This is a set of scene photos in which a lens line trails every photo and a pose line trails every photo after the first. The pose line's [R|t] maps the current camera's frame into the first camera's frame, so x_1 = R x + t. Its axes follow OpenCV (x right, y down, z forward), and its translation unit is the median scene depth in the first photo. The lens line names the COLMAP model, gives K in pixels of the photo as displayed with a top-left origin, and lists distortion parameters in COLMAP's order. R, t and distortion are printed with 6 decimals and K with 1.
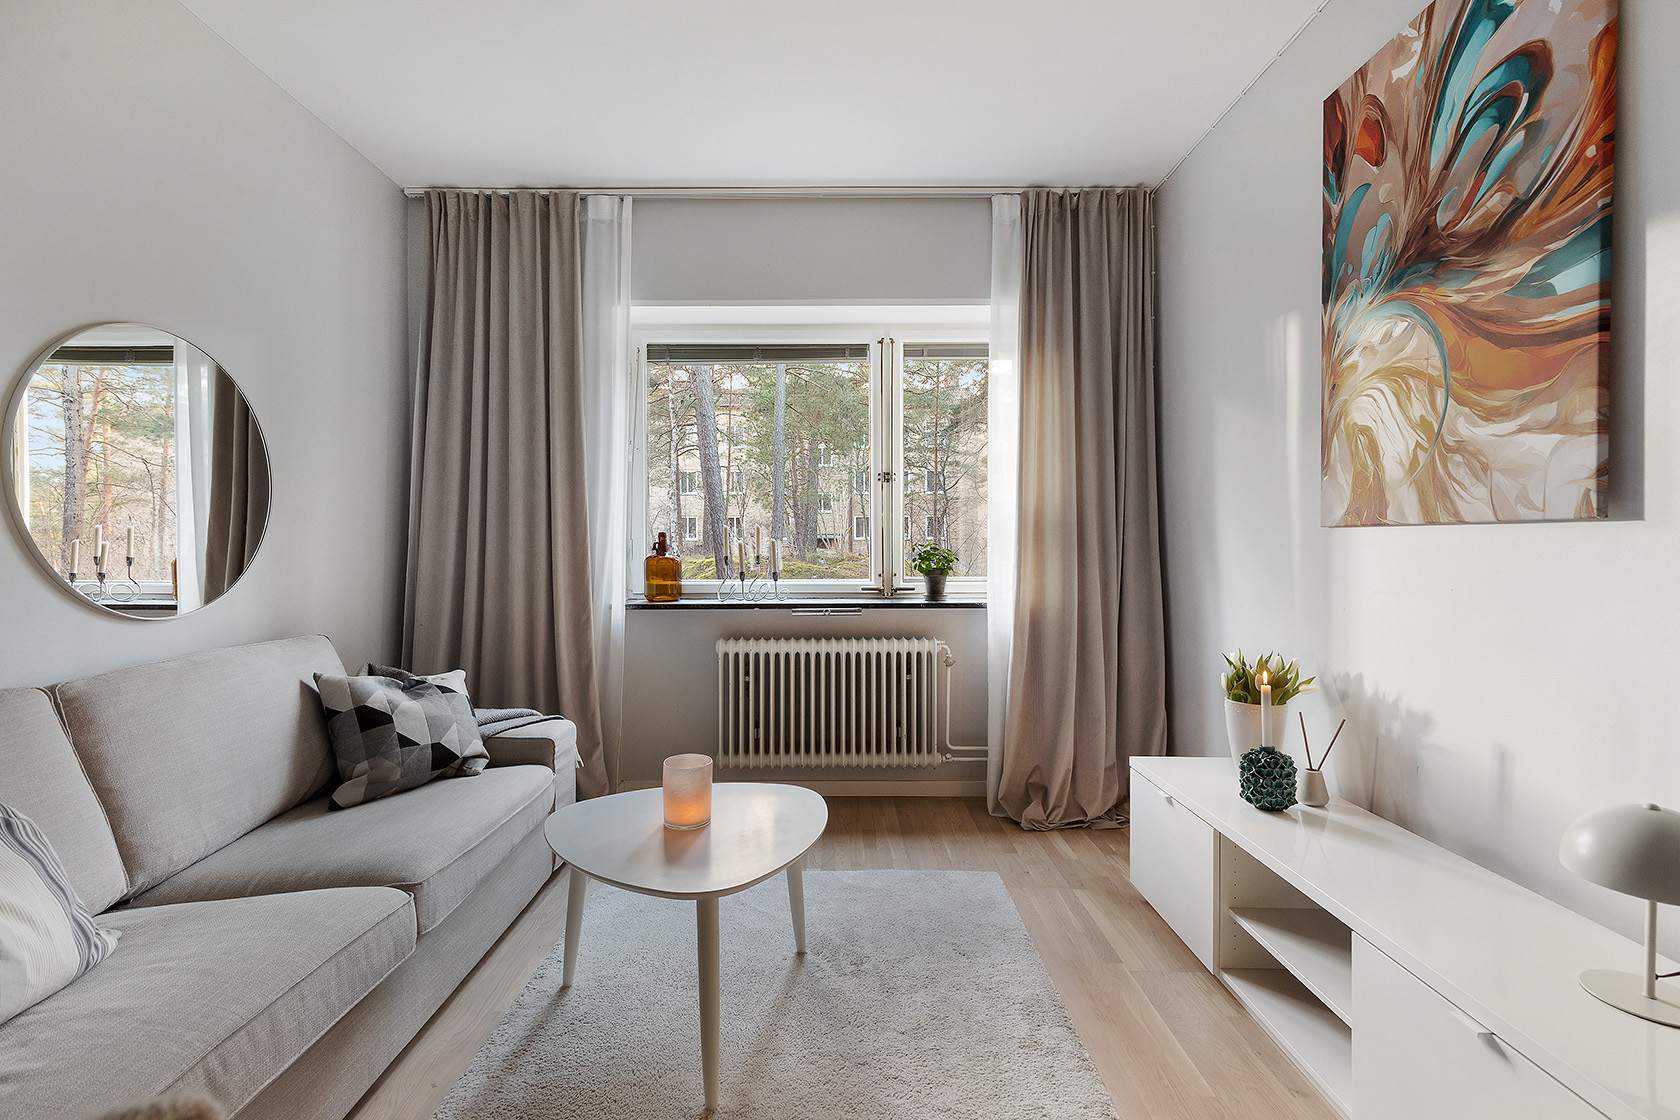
lens RADIAL K [[796.2, 0, 840.0], [0, 796.2, 560.0], [0, 0, 1]] dist [0.000458, 0.000054]
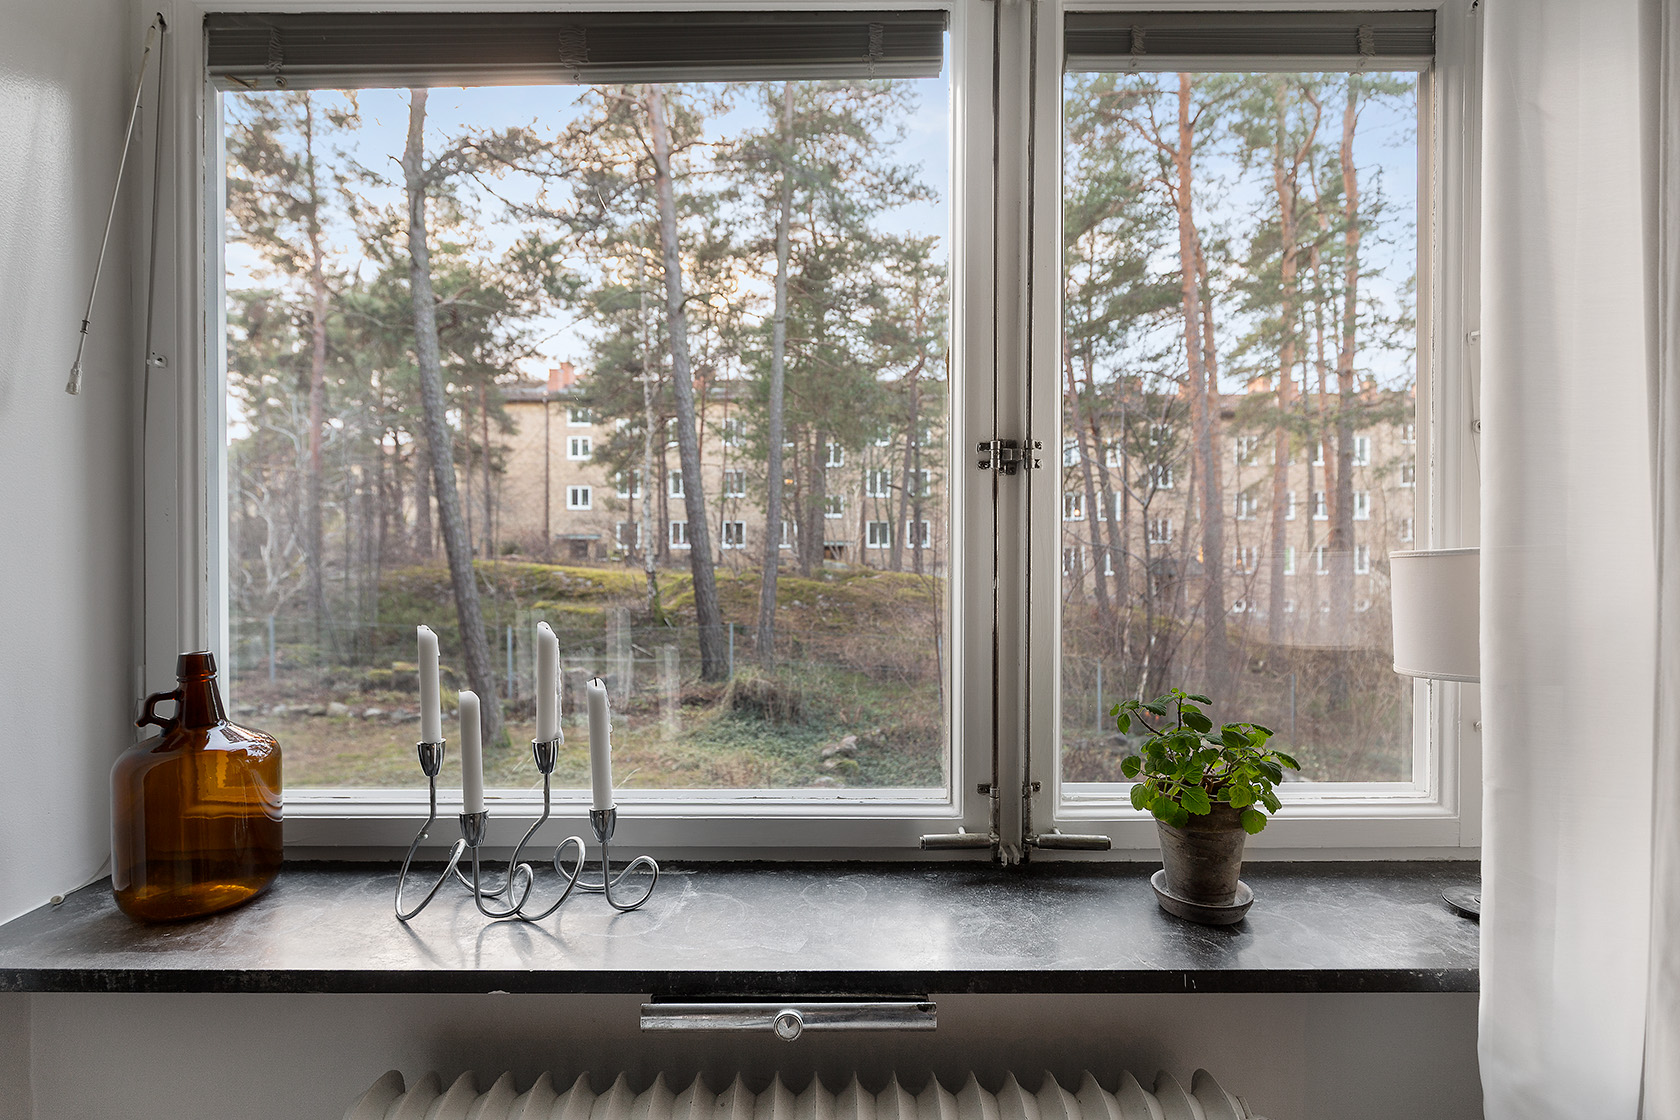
lens RADIAL K [[802.6, 0, 840.0], [0, 802.6, 560.0], [0, 0, 1]] dist [-0.000378, -0.000087]
pose [[0.999903, 0.001573, -0.013835, 0.000201], [-0.001602, 0.999997, -0.002093, -0.013608], [0.013832, 0.002115, 0.999902, 0.146283]]
